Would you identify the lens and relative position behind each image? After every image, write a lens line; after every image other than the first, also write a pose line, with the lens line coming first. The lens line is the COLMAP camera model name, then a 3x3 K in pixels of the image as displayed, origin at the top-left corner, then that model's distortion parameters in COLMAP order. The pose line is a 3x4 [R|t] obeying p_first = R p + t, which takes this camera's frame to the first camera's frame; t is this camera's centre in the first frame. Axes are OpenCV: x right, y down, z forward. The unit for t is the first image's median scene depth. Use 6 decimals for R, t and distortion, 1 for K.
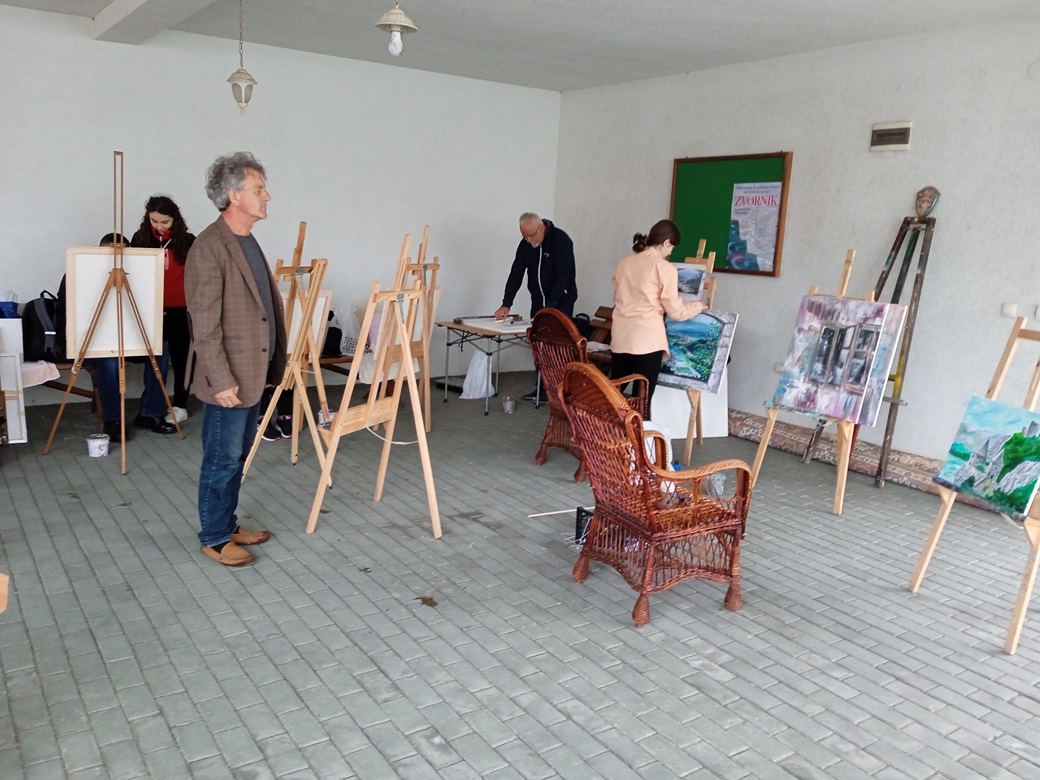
lens RADIAL K [[870.7, 0, 520.0], [0, 870.7, 390.0], [0, 0, 1]] dist [0.087093, -0.154999]
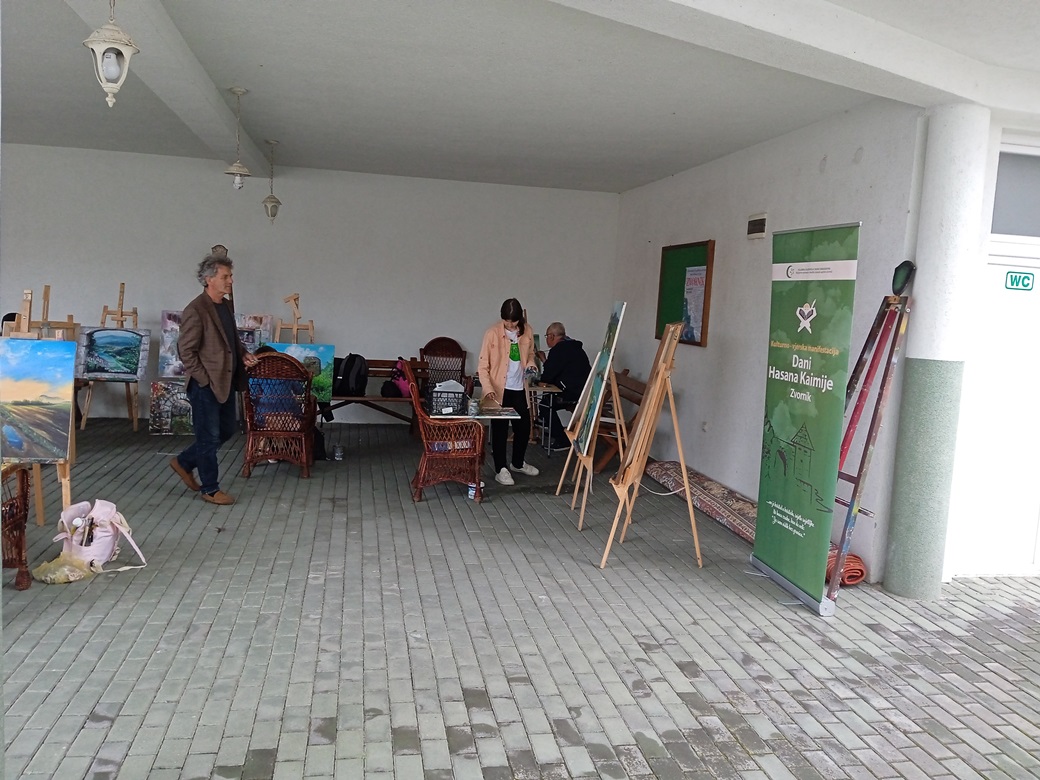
lens RADIAL K [[870.7, 0, 520.0], [0, 870.7, 390.0], [0, 0, 1]] dist [0.087093, -0.154999]
pose [[0.918215, 0.045413, -0.393471, 0.585869], [-0.083705, 0.993217, -0.080705, 0.044526], [0.387137, 0.107040, 0.915788, -0.150925]]
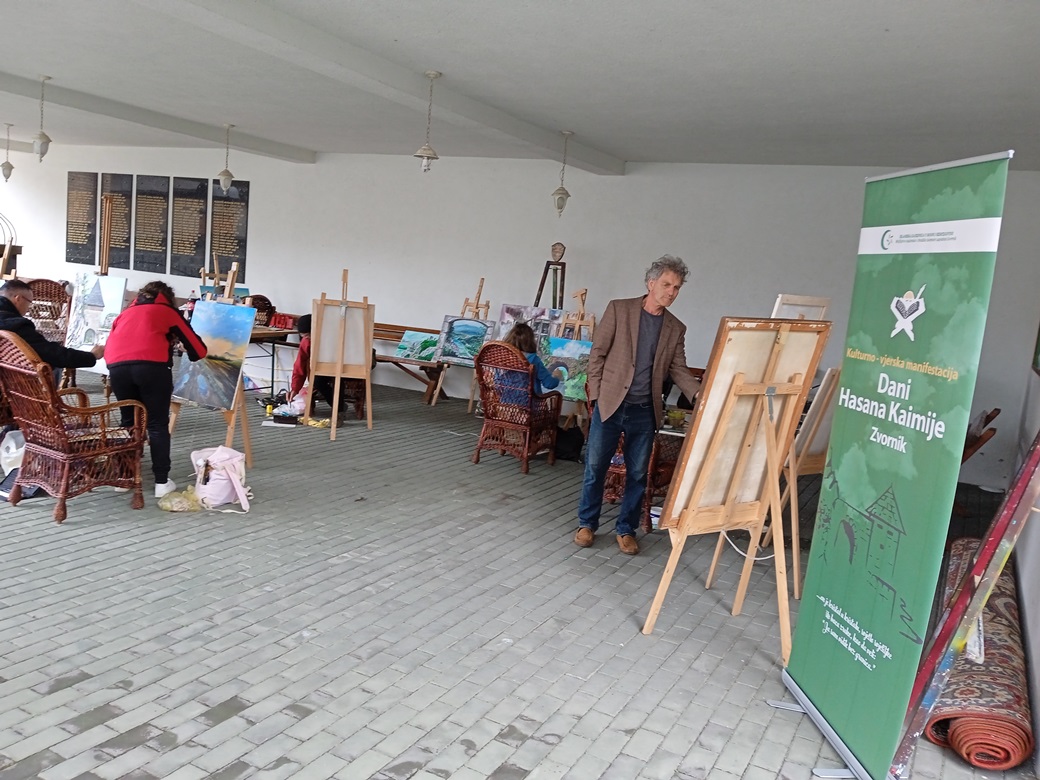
lens RADIAL K [[859.5, 0, 519.9], [0, 859.5, 415.2], [0, 0, 1]] dist [0.090997, -0.167764]
pose [[0.477246, 0.139868, -0.867567, 0.829824], [-0.231247, 0.972446, 0.029568, -0.015802], [0.847798, 0.186511, 0.496440, 0.253415]]
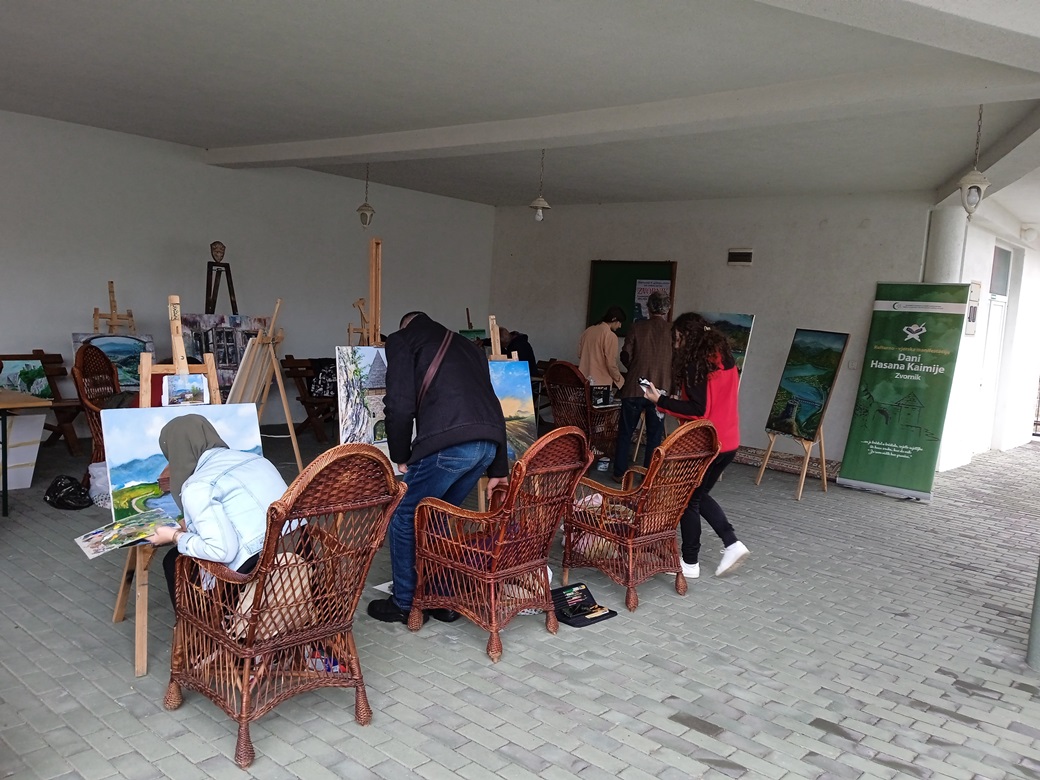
lens RADIAL K [[870.7, 0, 520.0], [0, 870.7, 390.0], [0, 0, 1]] dist [0.087093, -0.154999]
pose [[0.967657, -0.005381, 0.252211, -0.383624], [0.023431, 0.997368, -0.068621, 0.061174], [-0.251178, 0.072311, 0.965236, -0.447178]]
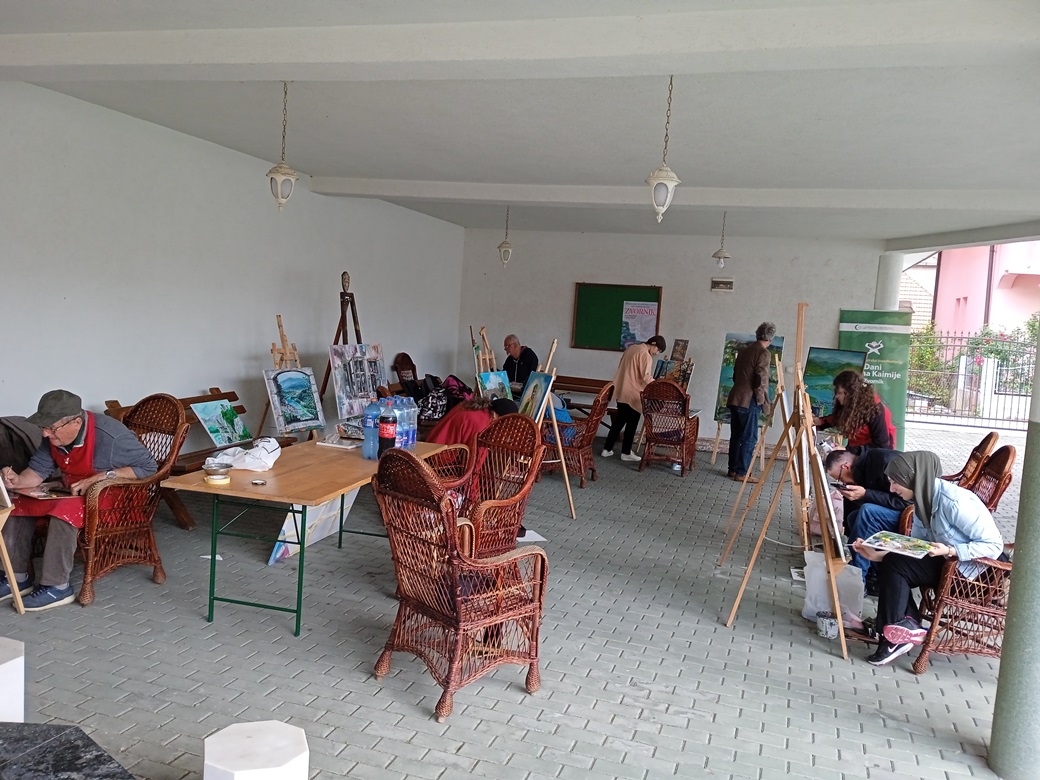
lens RADIAL K [[870.7, 0, 520.0], [0, 870.7, 390.0], [0, 0, 1]] dist [0.087093, -0.154999]
pose [[0.788214, -0.045430, 0.613722, -1.146891], [0.082546, 0.996064, -0.032282, -0.023857], [-0.609840, 0.076106, 0.788862, -0.260767]]
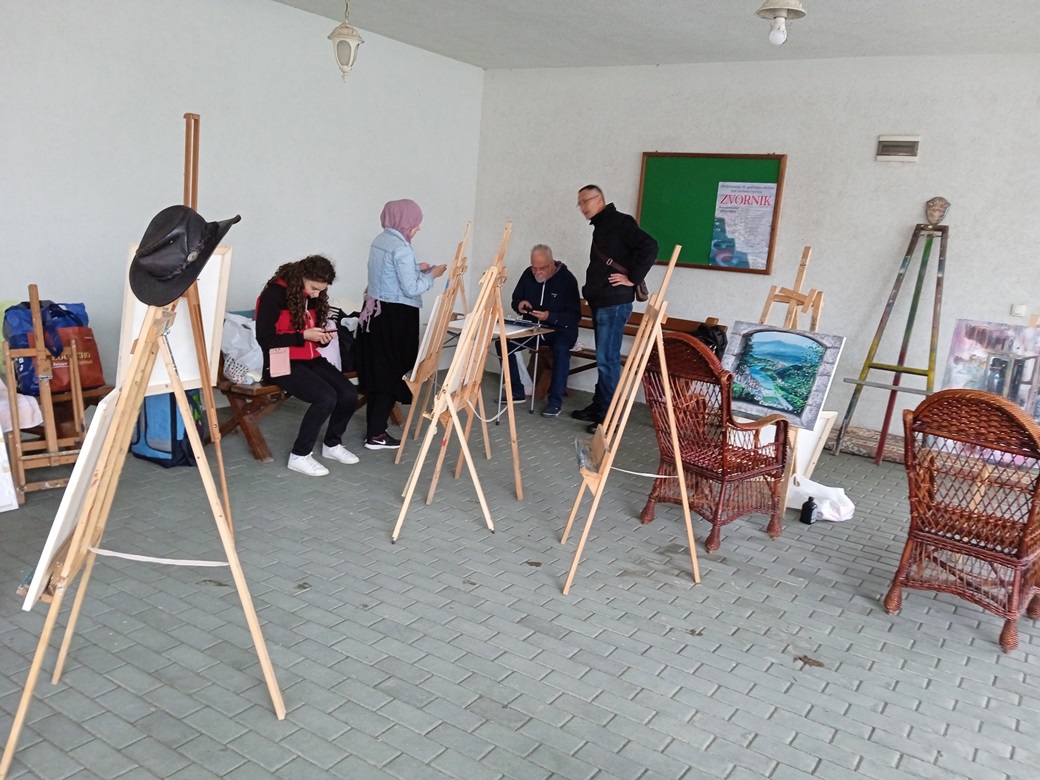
lens RADIAL K [[870.7, 0, 520.0], [0, 870.7, 390.0], [0, 0, 1]] dist [0.087093, -0.154999]
pose [[0.925747, -0.048266, 0.375051, -0.419696], [0.036028, 0.998567, 0.039581, -0.050140], [-0.376423, -0.023129, 0.926159, 0.164381]]
